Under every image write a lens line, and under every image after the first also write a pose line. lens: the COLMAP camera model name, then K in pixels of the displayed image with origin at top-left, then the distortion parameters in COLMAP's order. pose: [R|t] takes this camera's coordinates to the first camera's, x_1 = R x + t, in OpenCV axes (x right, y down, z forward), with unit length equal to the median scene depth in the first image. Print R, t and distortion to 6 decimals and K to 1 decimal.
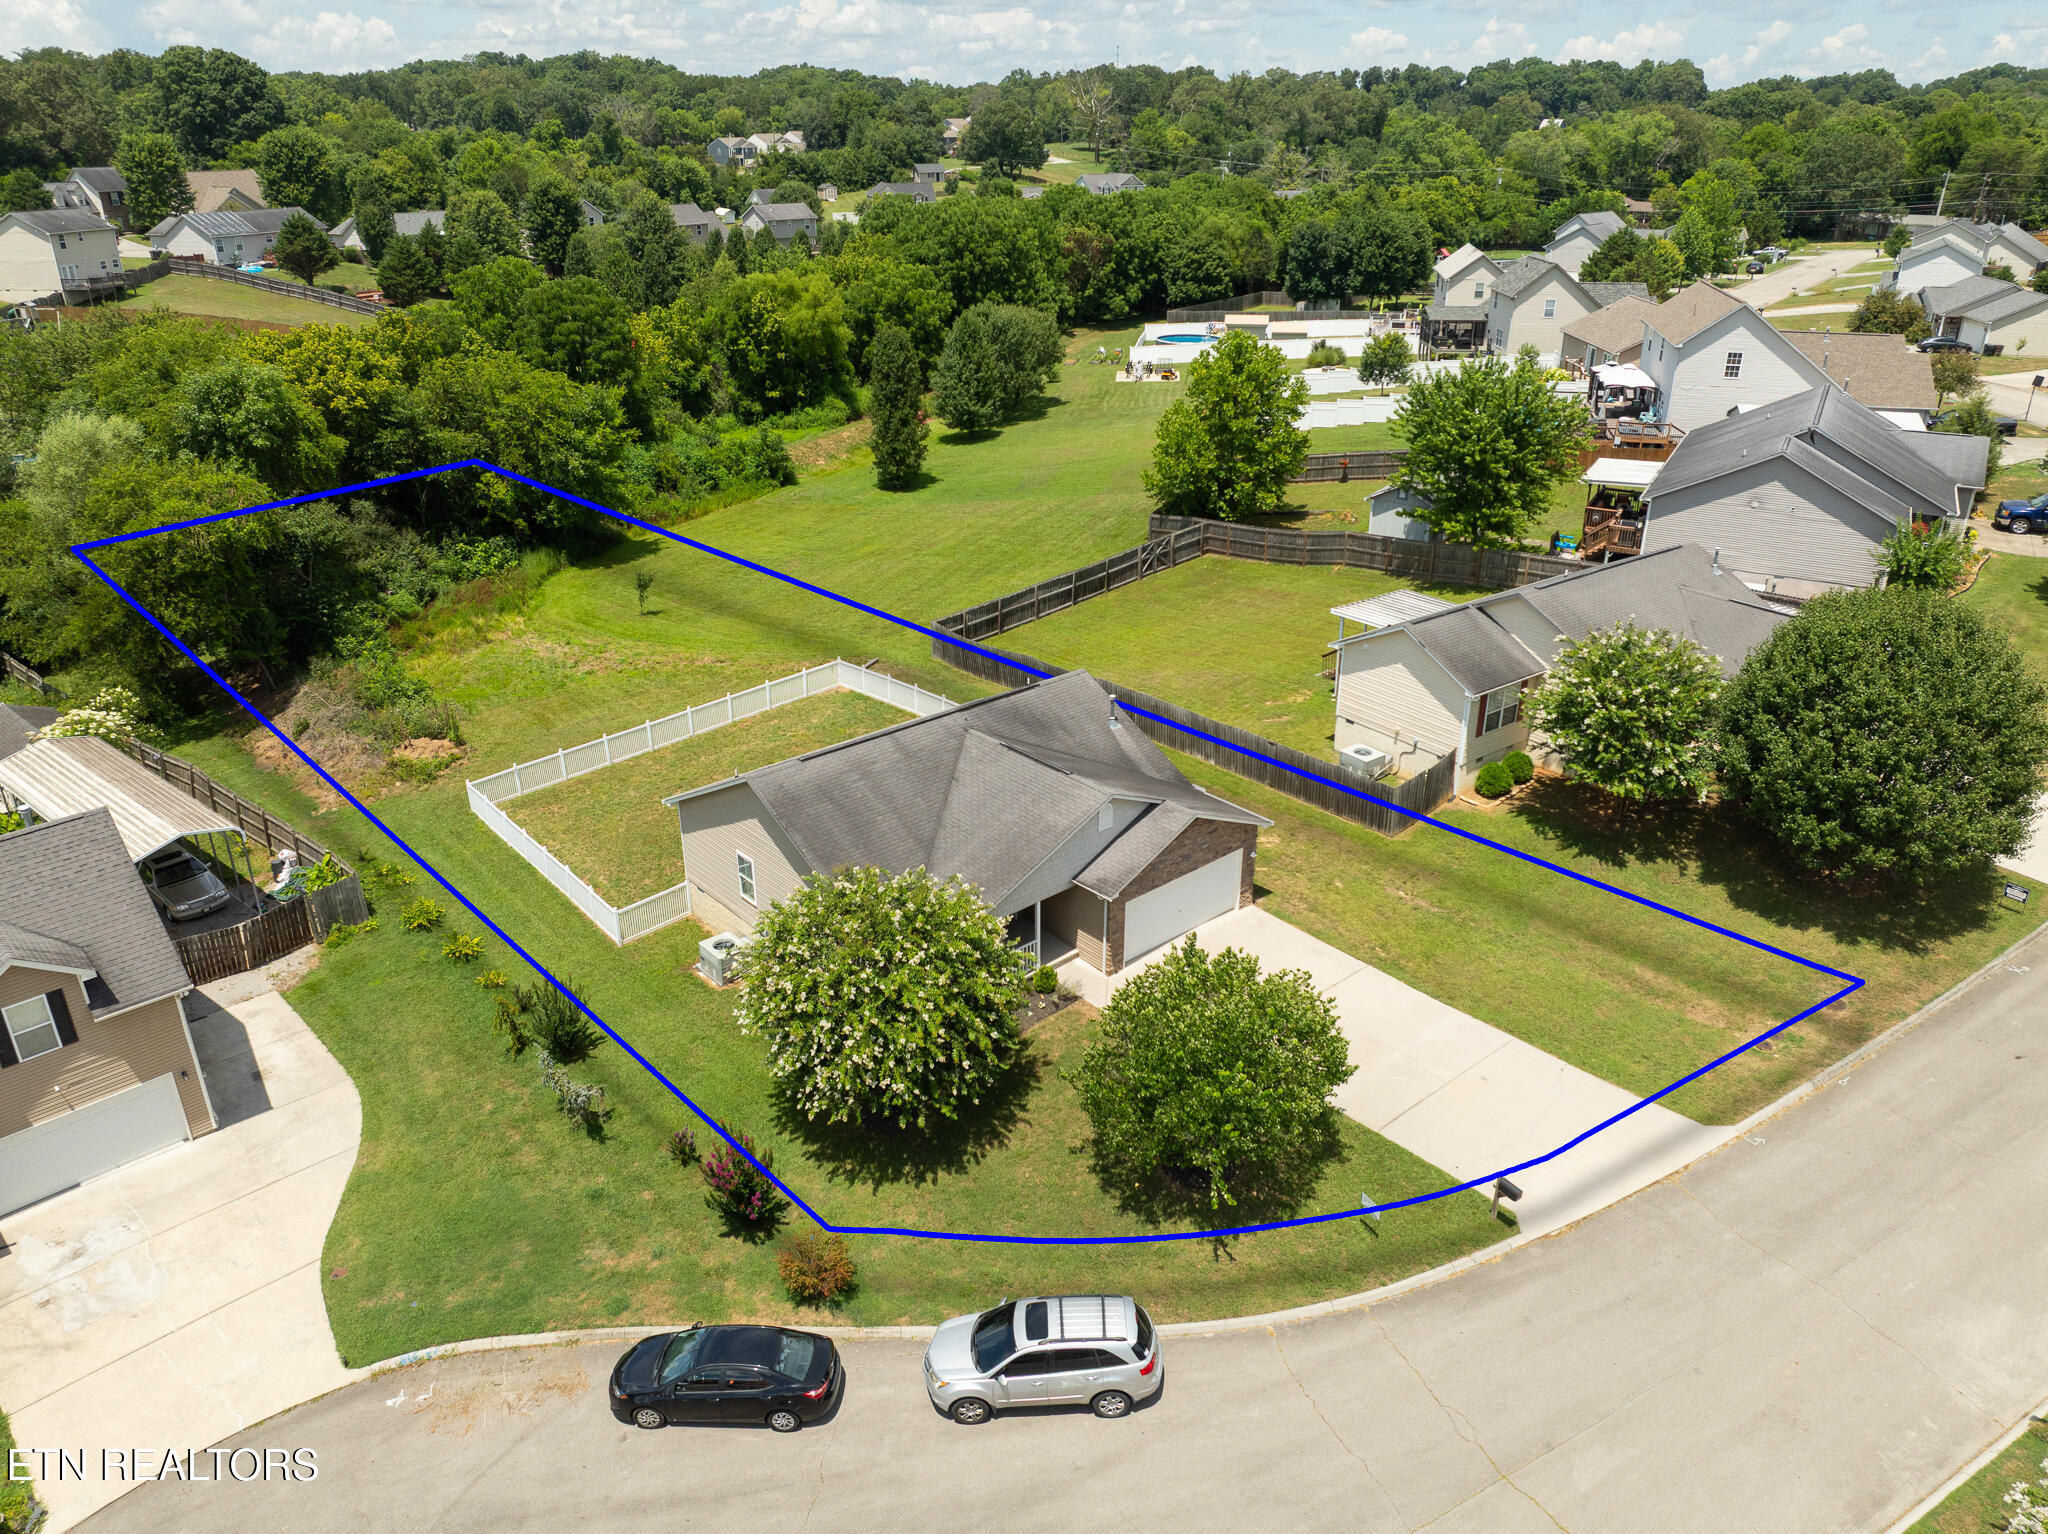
lens RADIAL K [[1477.0, 0, 1042.1], [0, 1477.0, 773.0], [0, 0, 1]] dist [-0.047765, 0.025627]
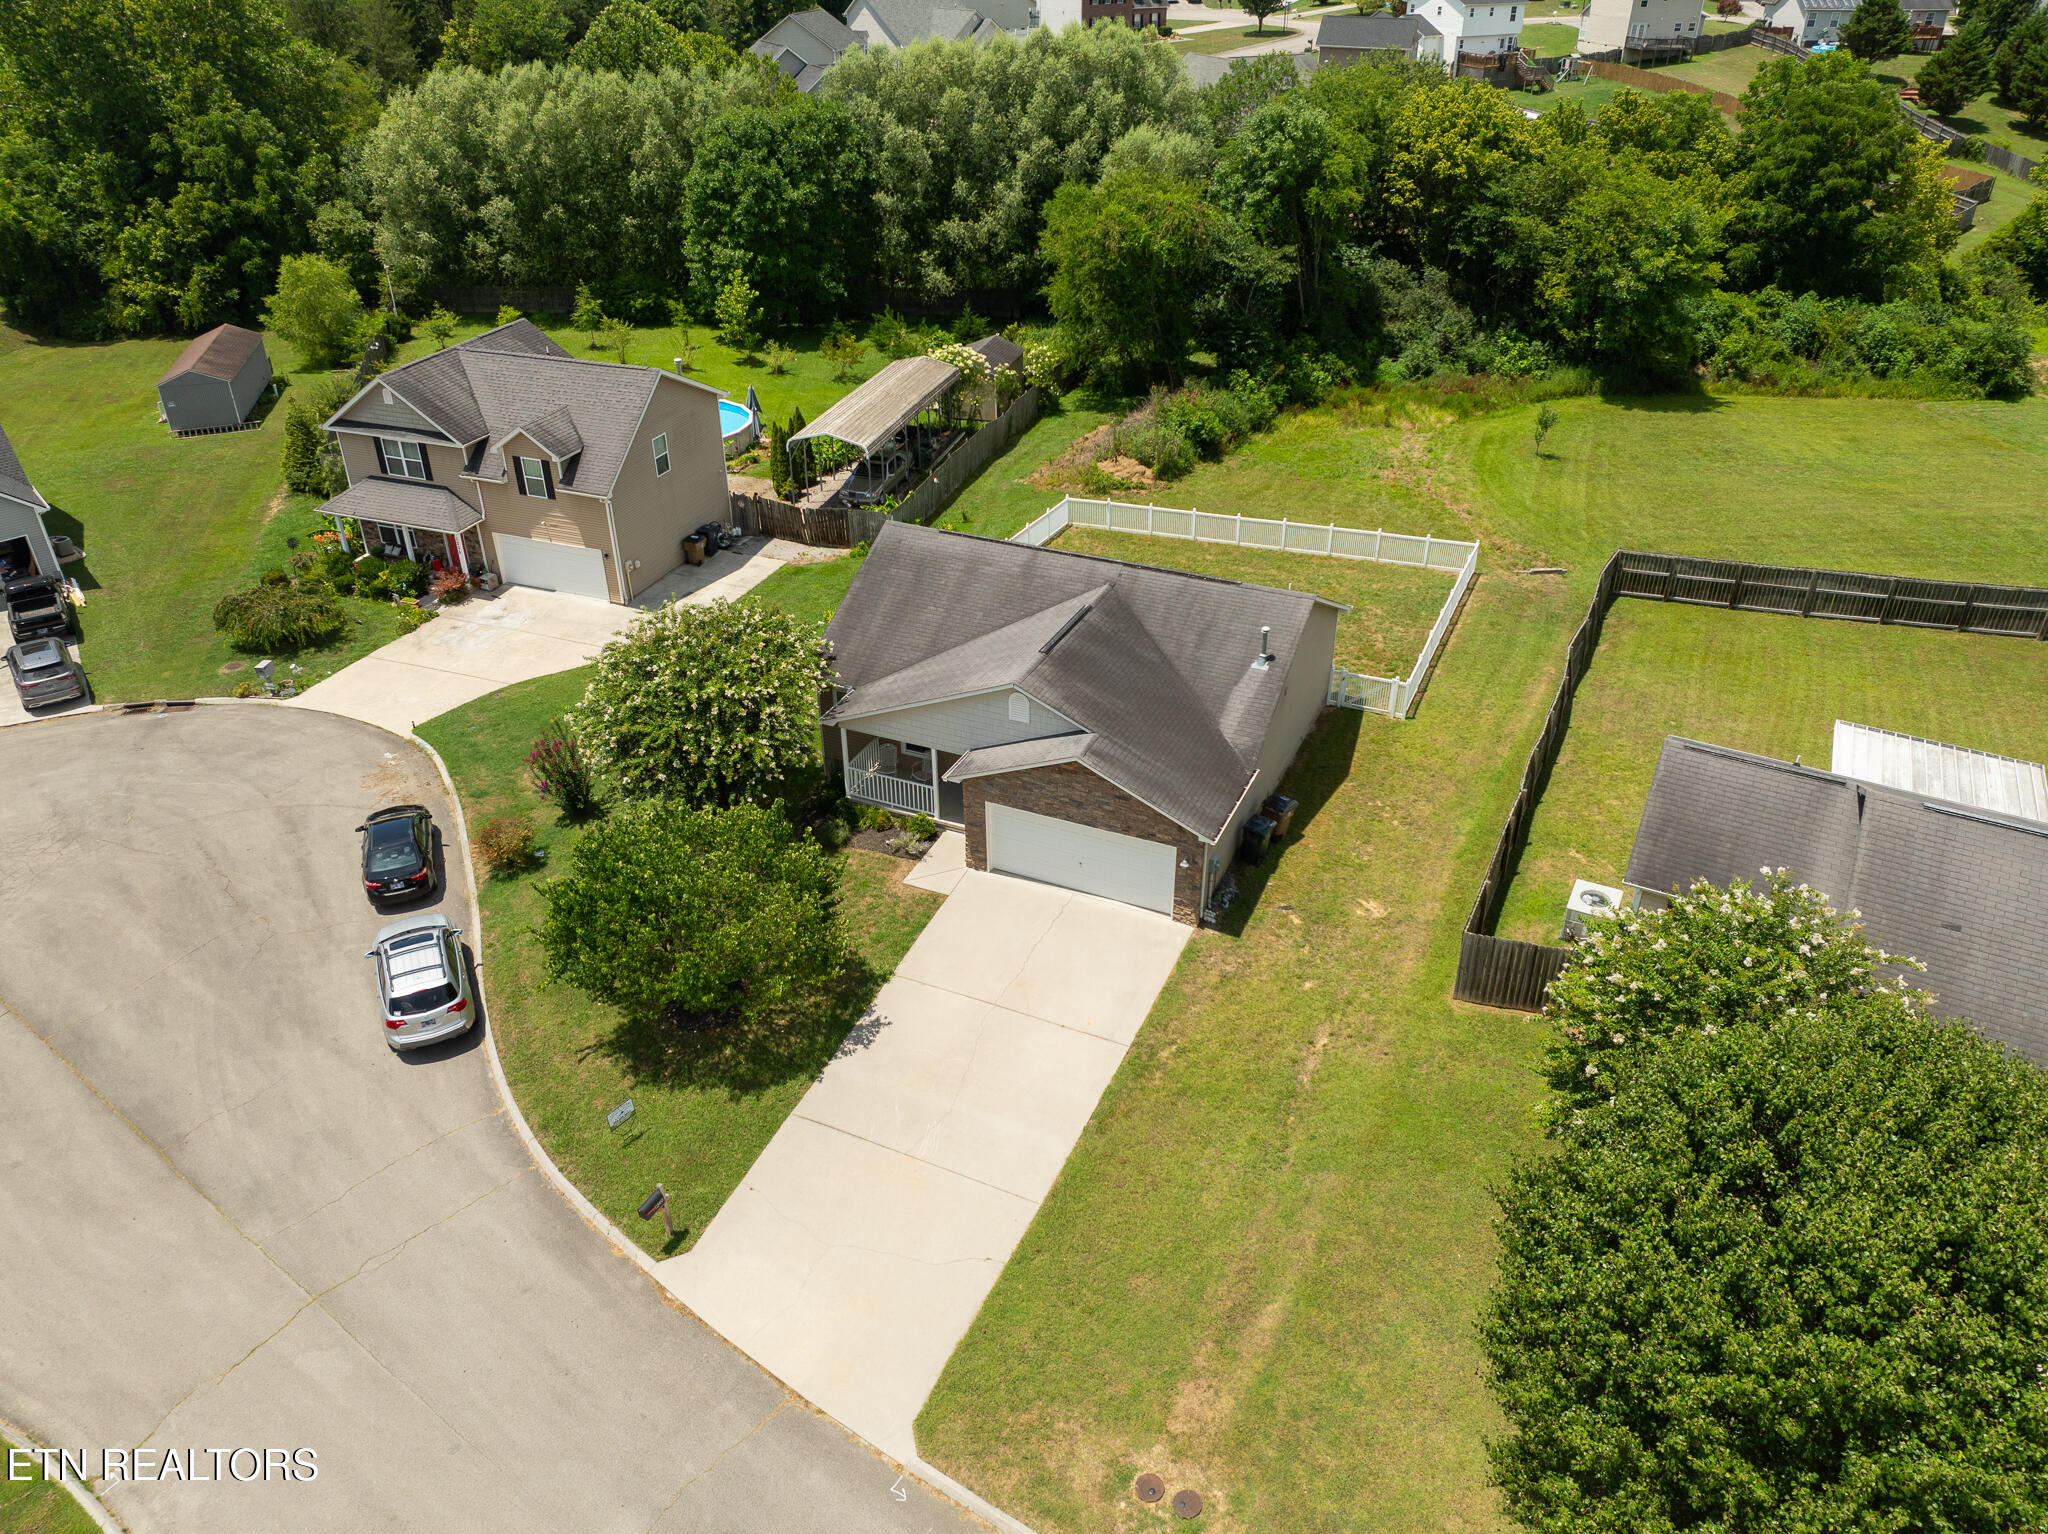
lens RADIAL K [[1477.0, 0, 1042.1], [0, 1477.0, 773.0], [0, 0, 1]] dist [-0.047765, 0.025627]
pose [[0.396833, 0.476695, -0.784401, 0.597464], [-0.373417, 0.864498, 0.336458, -0.186966], [0.838501, 0.159391, 0.521067, 0.445332]]
